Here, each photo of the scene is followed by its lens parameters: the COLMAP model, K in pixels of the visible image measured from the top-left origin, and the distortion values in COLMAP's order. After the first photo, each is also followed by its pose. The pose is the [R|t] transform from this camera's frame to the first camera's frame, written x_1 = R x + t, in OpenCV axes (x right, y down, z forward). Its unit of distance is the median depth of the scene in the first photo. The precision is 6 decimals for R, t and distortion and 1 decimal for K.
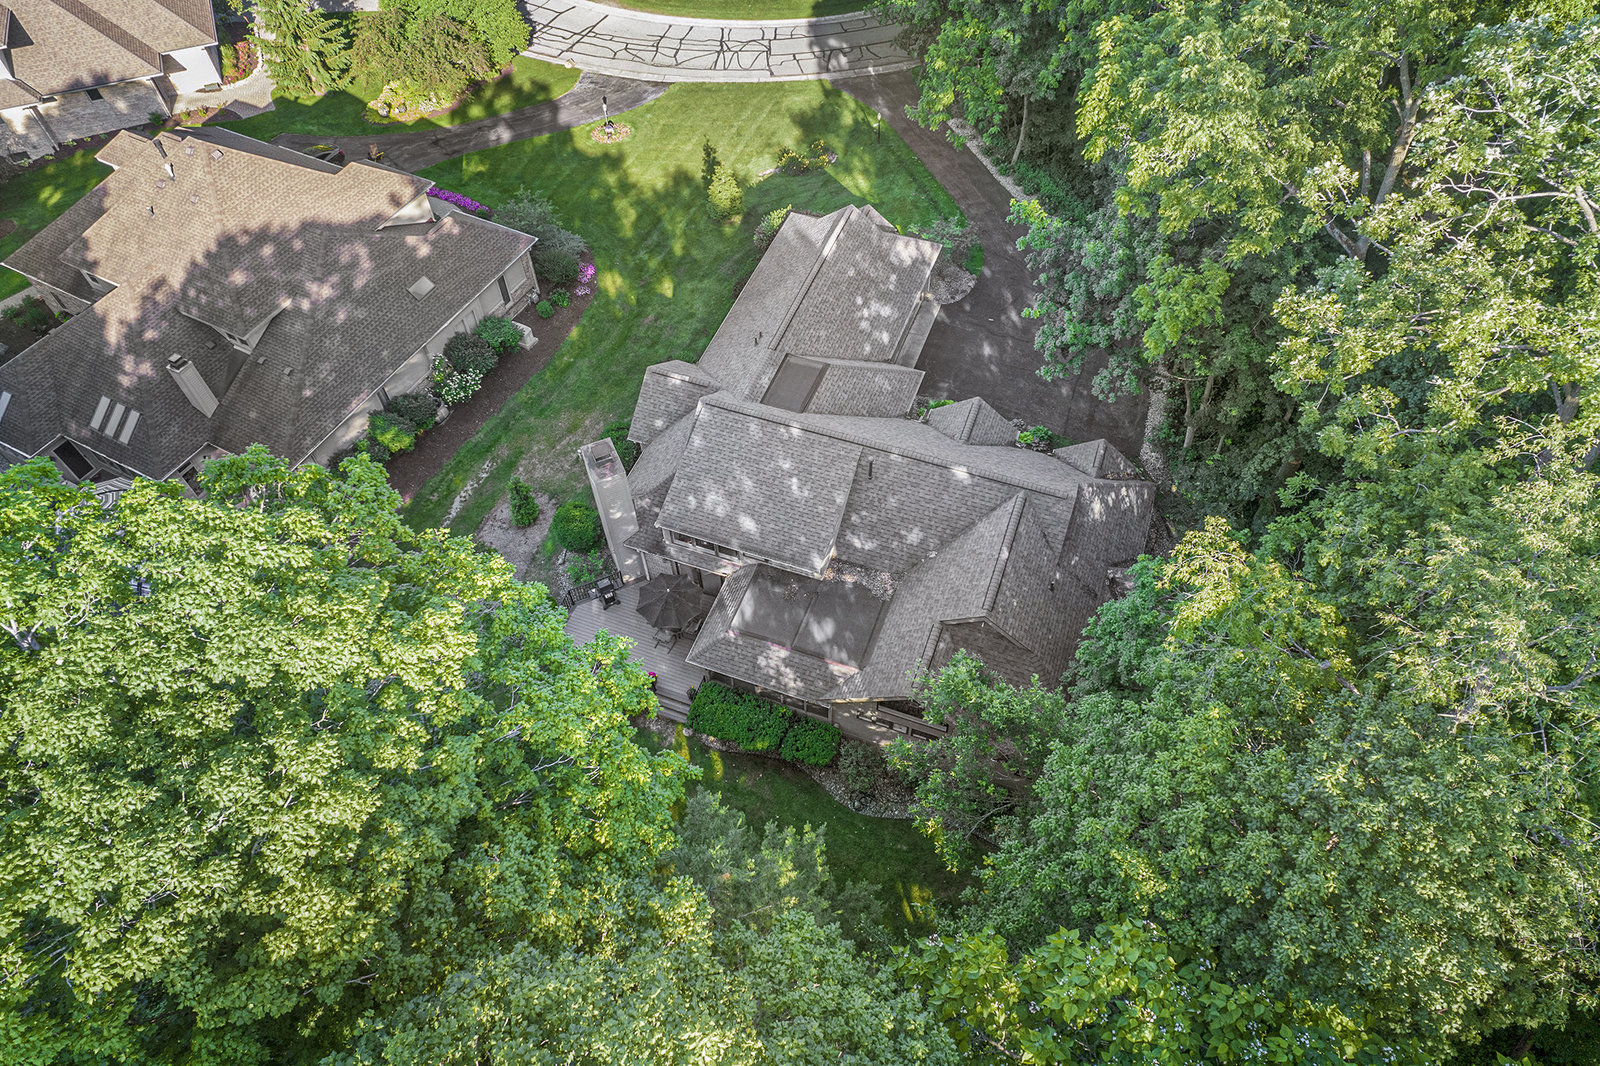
lens RADIAL K [[988.1, 0, 840.0], [0, 988.1, 538.9], [0, 0, 1]] dist [-0.021281, -0.000678]
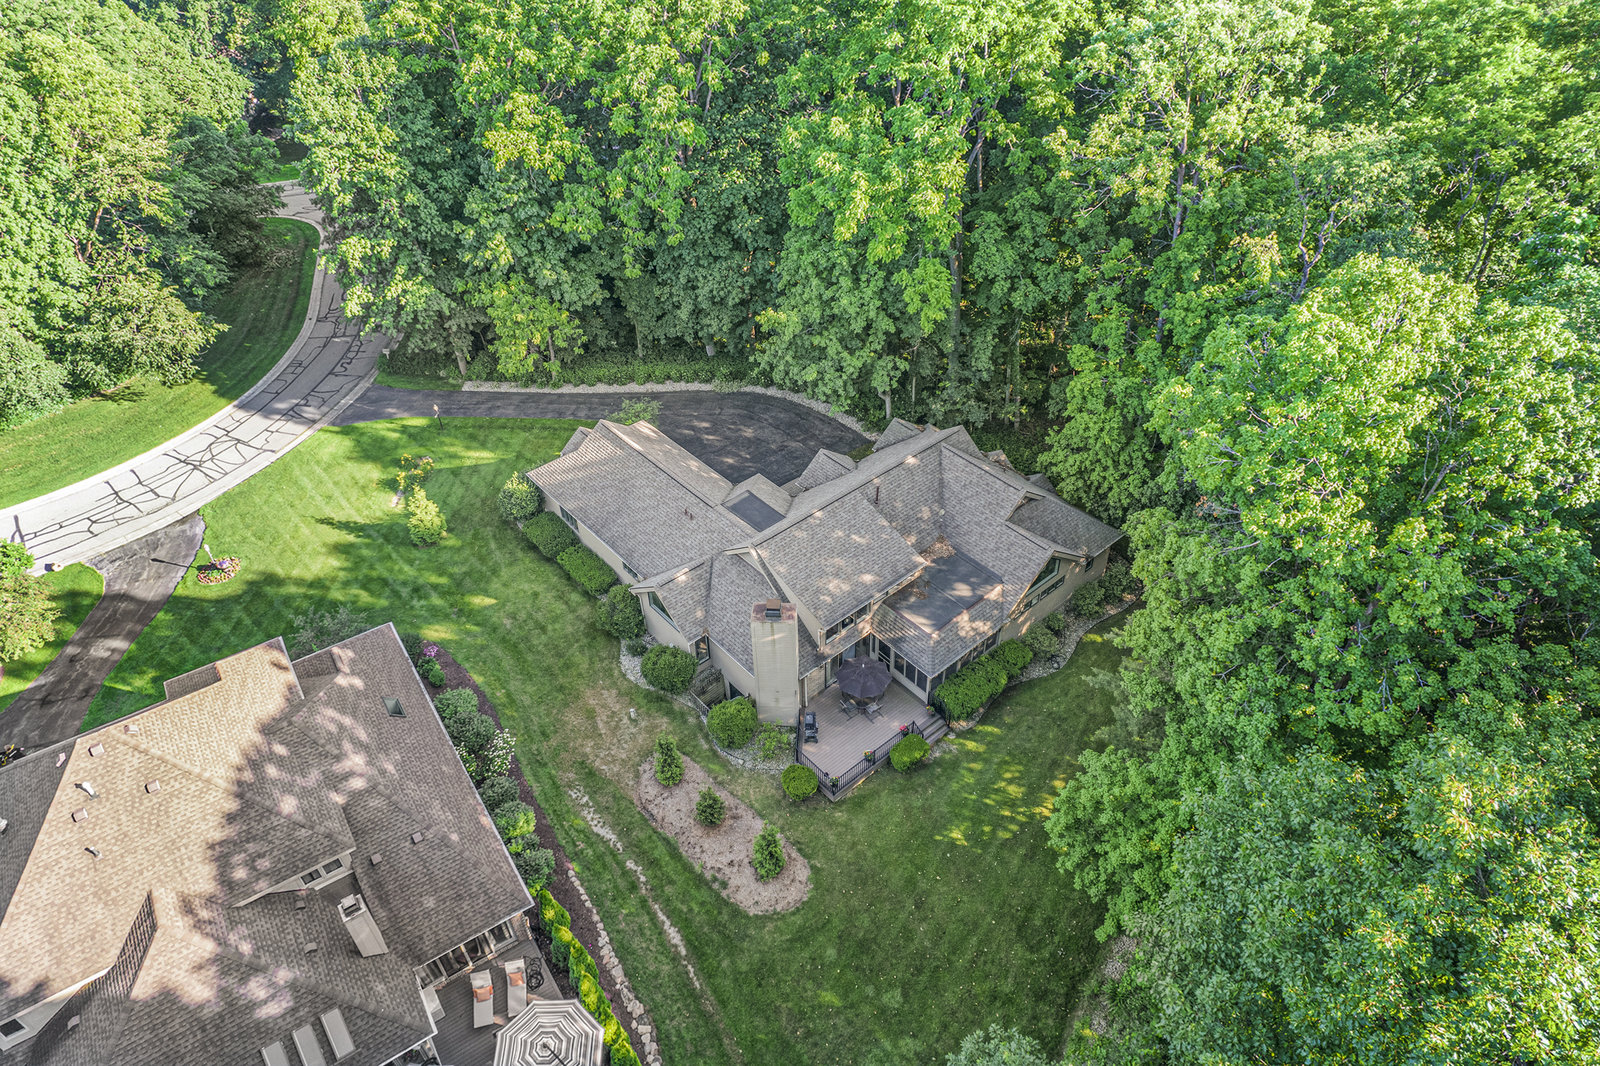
lens RADIAL K [[1020.2, 0, 800.0], [0, 1020.2, 533.0], [0, 0, 1]] dist [-0.043790, 0.066864]
pose [[0.483503, -0.564164, 0.669286, -0.641653], [0.717425, 0.693476, 0.066276, -0.132411], [-0.501524, 0.448117, 0.740044, 0.041620]]
